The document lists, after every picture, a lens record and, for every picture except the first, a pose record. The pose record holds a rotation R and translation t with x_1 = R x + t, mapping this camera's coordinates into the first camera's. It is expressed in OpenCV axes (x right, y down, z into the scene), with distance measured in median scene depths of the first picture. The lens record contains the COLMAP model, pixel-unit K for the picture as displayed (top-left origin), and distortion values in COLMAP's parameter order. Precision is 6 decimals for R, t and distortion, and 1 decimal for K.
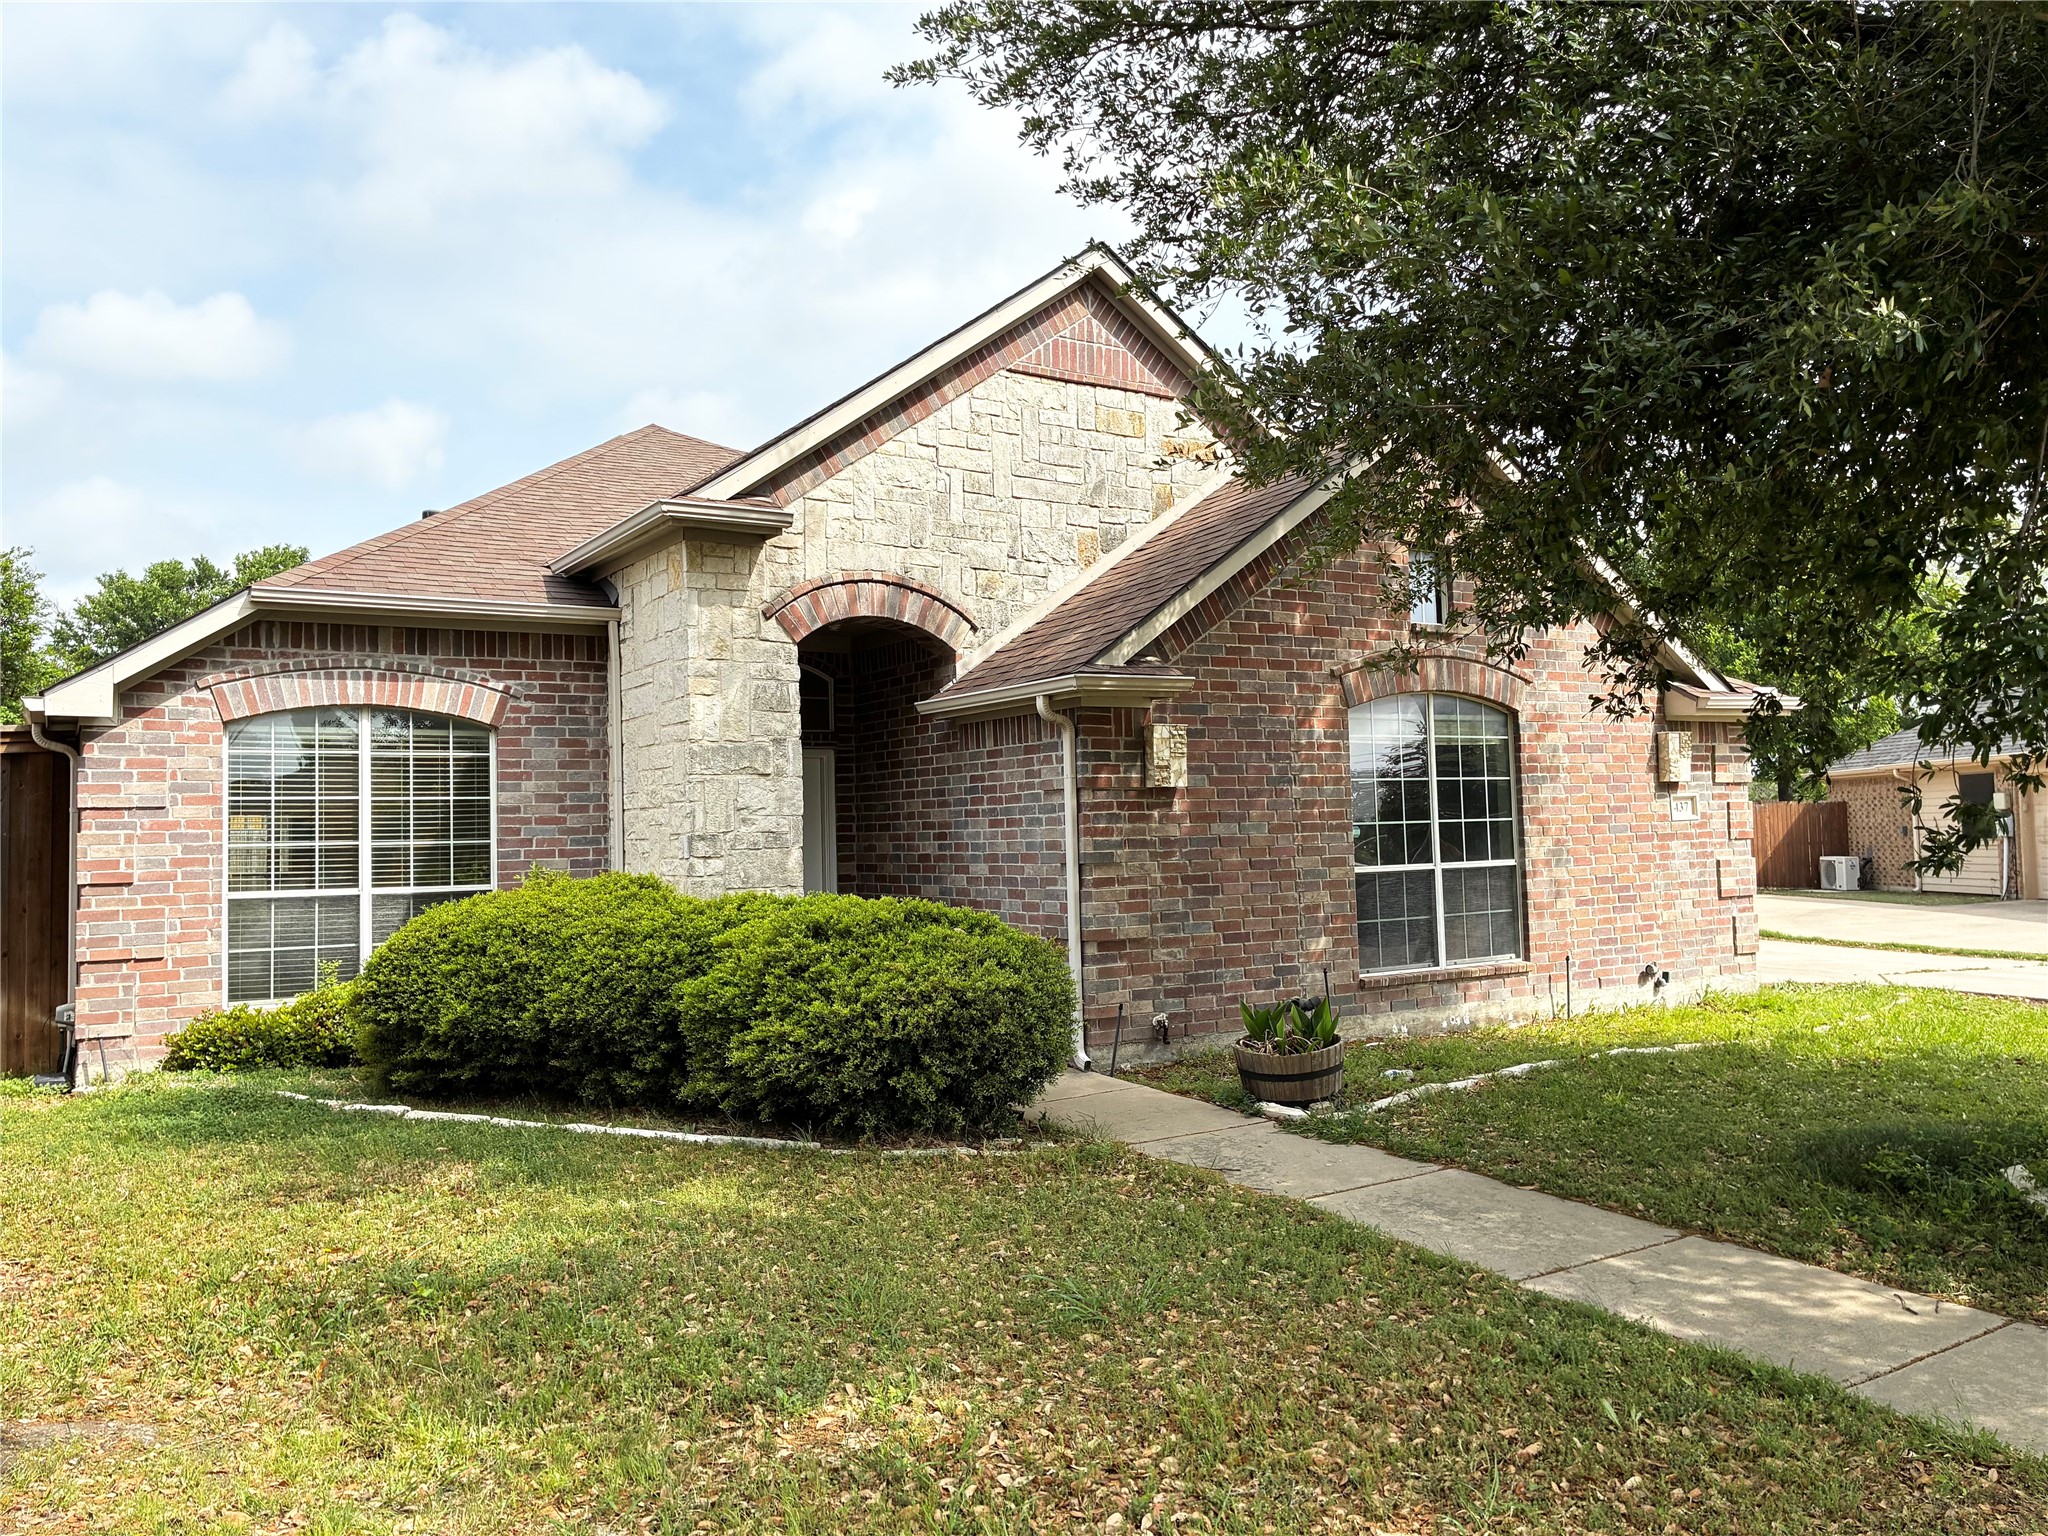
lens RADIAL K [[1551.6, 0, 1023.8], [0, 1551.6, 764.3], [0, 0, 1]] dist [0.043773, -0.048016]
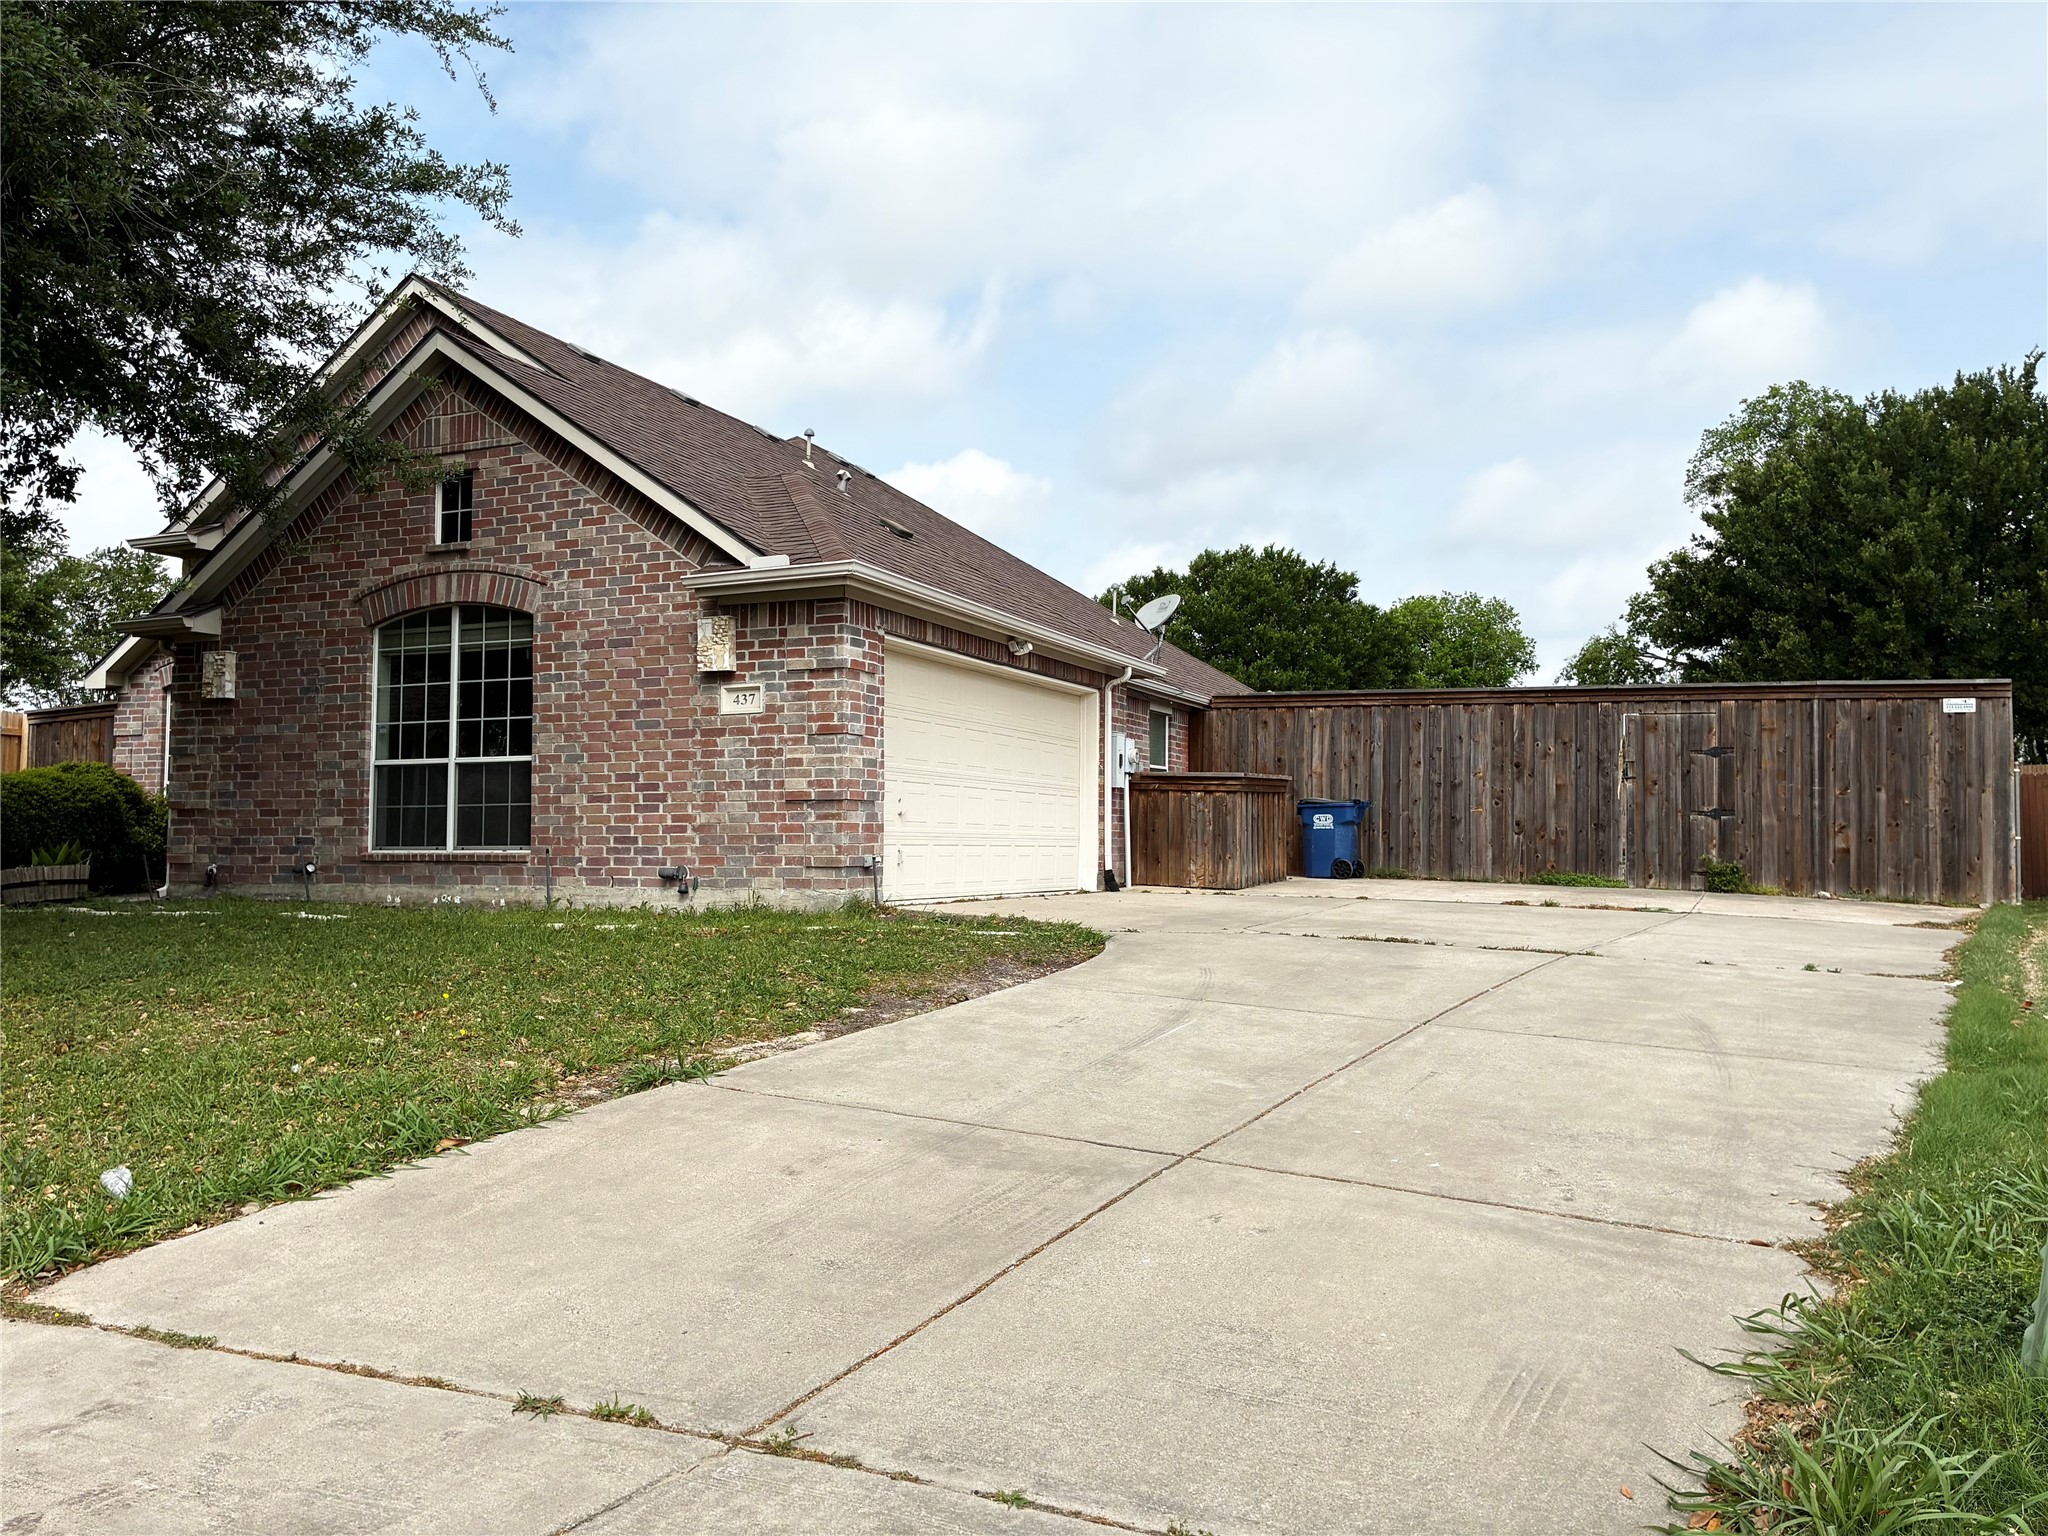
lens RADIAL K [[1551.6, 0, 1022.6], [0, 1551.6, 773.0], [0, 0, 1]] dist [0.043773, -0.048016]
pose [[0.567653, -0.009730, -0.823210, 1.511869], [0.022682, 0.999735, 0.003825, 0.084668], [0.822955, -0.020843, 0.567724, 0.751273]]
